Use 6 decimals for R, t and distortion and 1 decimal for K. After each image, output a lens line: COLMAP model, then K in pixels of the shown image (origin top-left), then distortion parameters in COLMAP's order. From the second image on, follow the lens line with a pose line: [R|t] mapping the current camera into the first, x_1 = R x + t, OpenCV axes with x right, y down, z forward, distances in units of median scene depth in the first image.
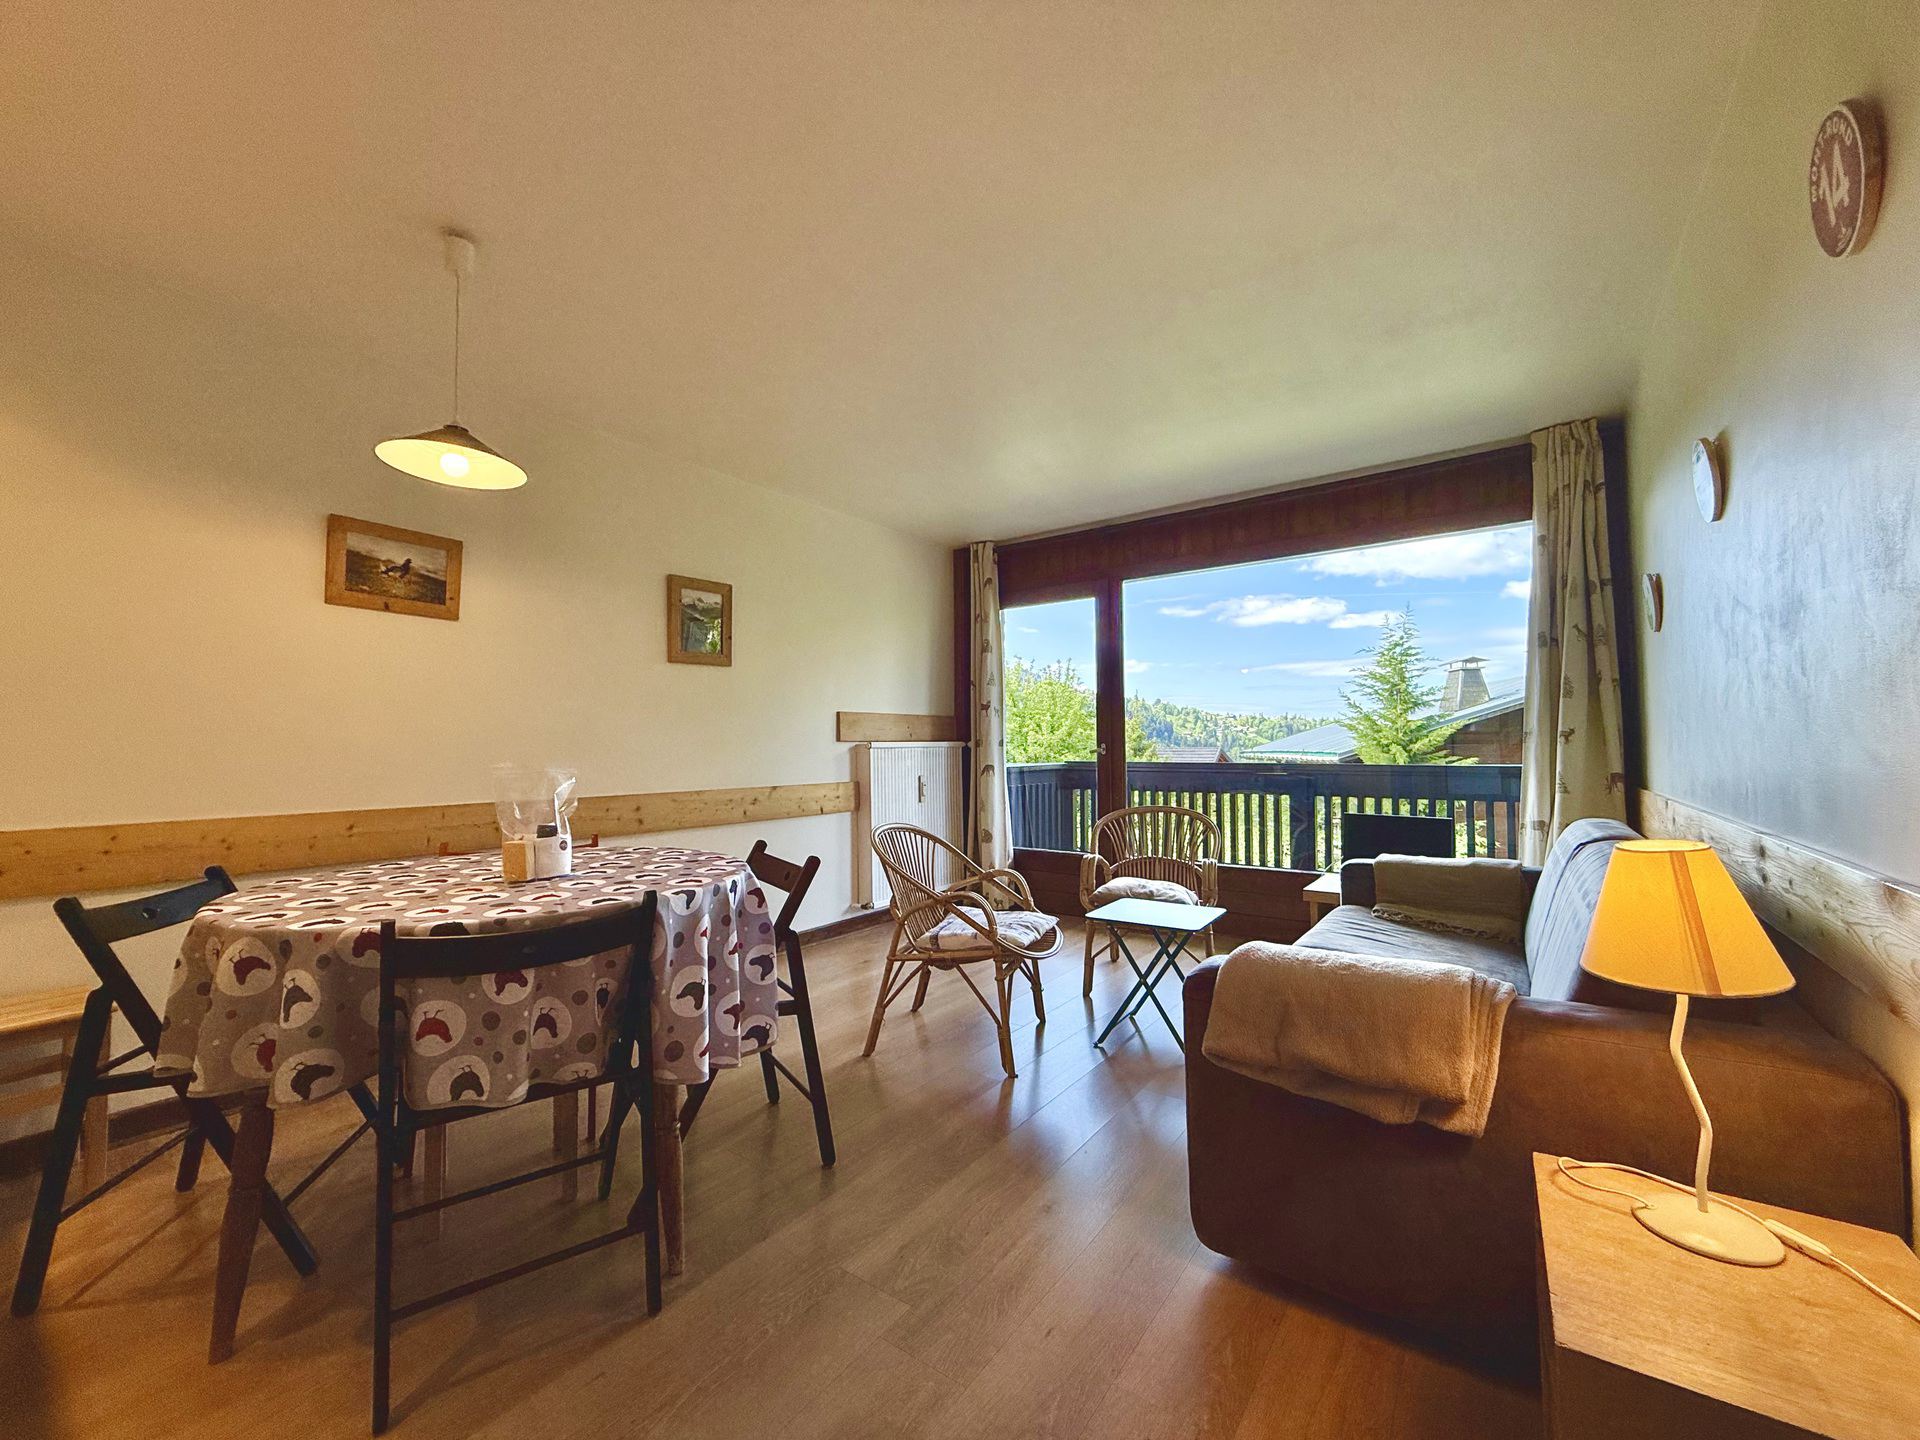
lens RADIAL K [[758.9, 0, 962.6], [0, 758.9, 716.4], [0, 0, 1]] dist [-0.000530, 0.000495]
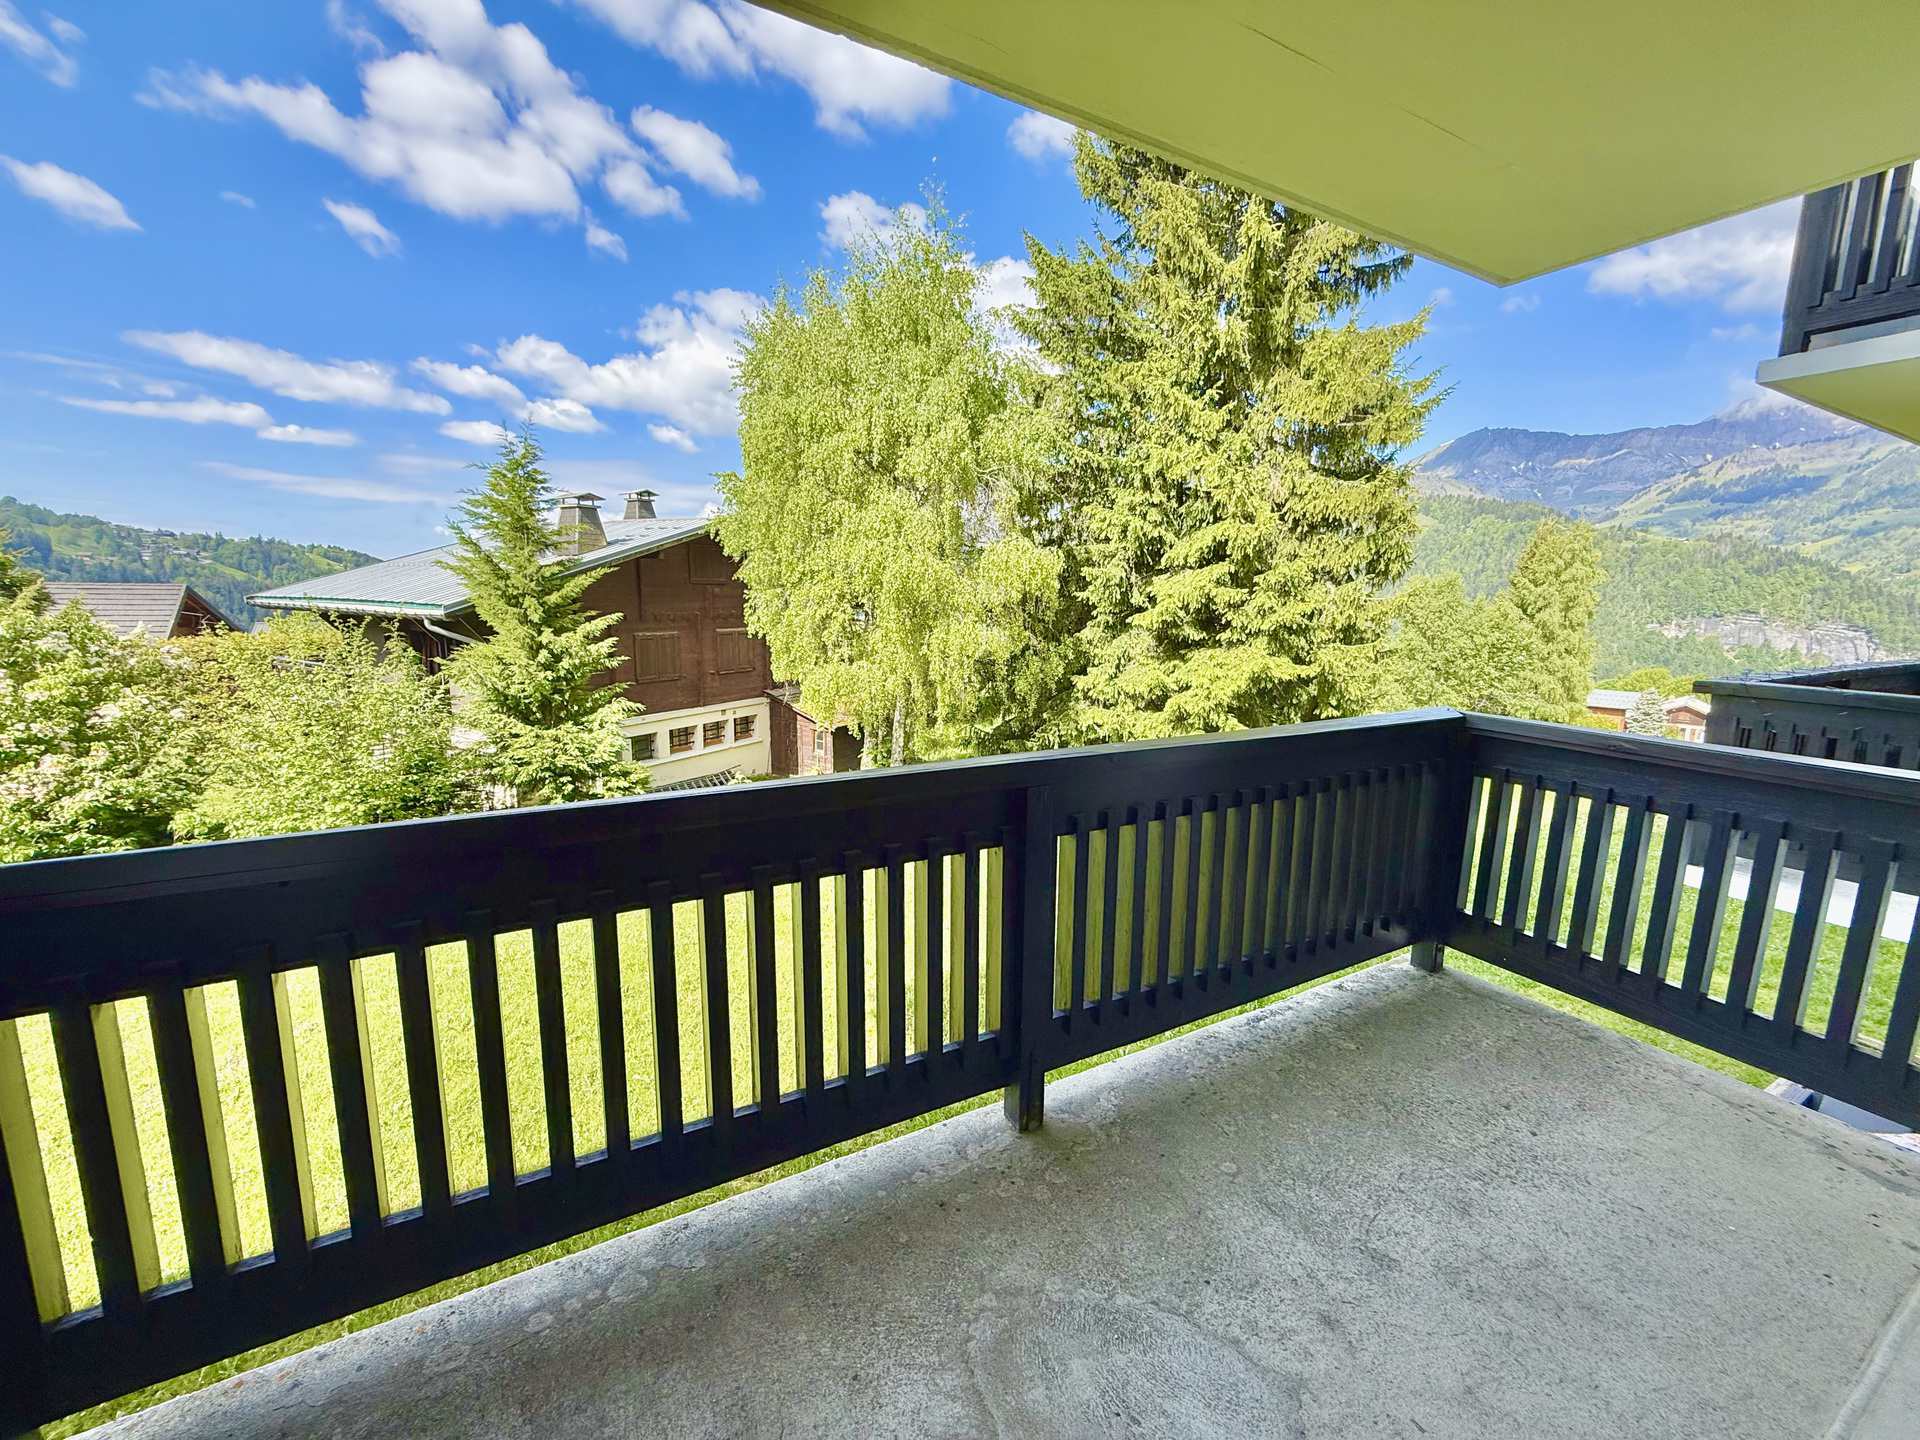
lens RADIAL K [[758.9, 0, 962.6], [0, 758.9, 716.4], [0, 0, 1]] dist [-0.000530, 0.000495]
pose [[0.418152, -0.135910, 0.898152, 0.031898], [-0.057727, 0.982769, 0.175591, -0.004377], [-0.906541, -0.125271, 0.403101, 0.246541]]
